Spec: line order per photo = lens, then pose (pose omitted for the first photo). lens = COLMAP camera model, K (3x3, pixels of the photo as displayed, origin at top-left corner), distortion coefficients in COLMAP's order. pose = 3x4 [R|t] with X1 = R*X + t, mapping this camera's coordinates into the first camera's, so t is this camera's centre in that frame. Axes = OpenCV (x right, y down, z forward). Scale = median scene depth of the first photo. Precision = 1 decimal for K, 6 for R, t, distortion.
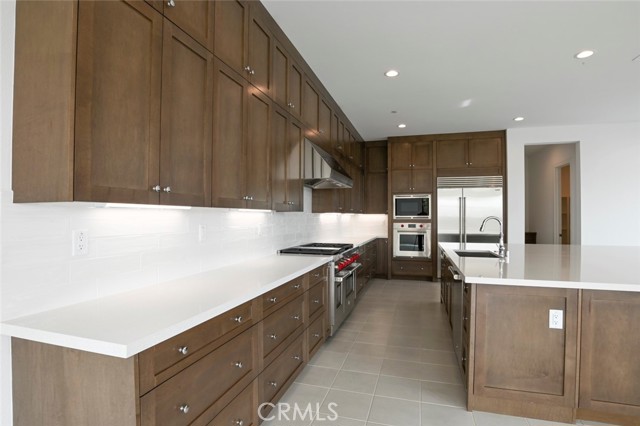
lens RADIAL K [[328.7, 0, 318.5], [0, 328.7, 213.8], [0, 0, 1]] dist [-0.072366, 0.025670]
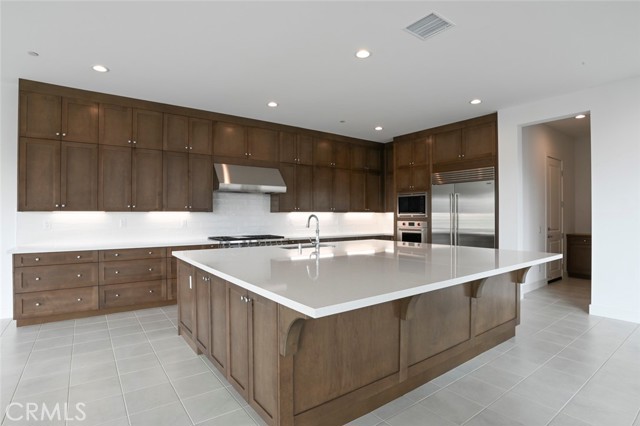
lens RADIAL K [[328.7, 0, 318.5], [0, 328.7, 213.8], [0, 0, 1]] dist [-0.072366, 0.025670]
pose [[0.802590, -0.005052, -0.596510, 0.678462], [0.008038, 0.999965, 0.002346, 0.001351], [0.596477, -0.006678, 0.802602, 0.036153]]
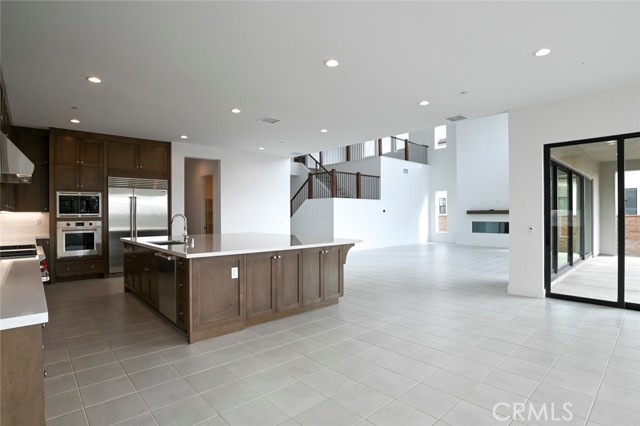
lens RADIAL K [[328.7, 0, 318.5], [0, 328.7, 213.8], [0, 0, 1]] dist [-0.072366, 0.025670]
pose [[0.509806, -0.005591, 0.860271, -0.172521], [-0.001070, 0.999974, 0.007132, -0.001474], [-0.860289, -0.004557, 0.509787, -0.095544]]
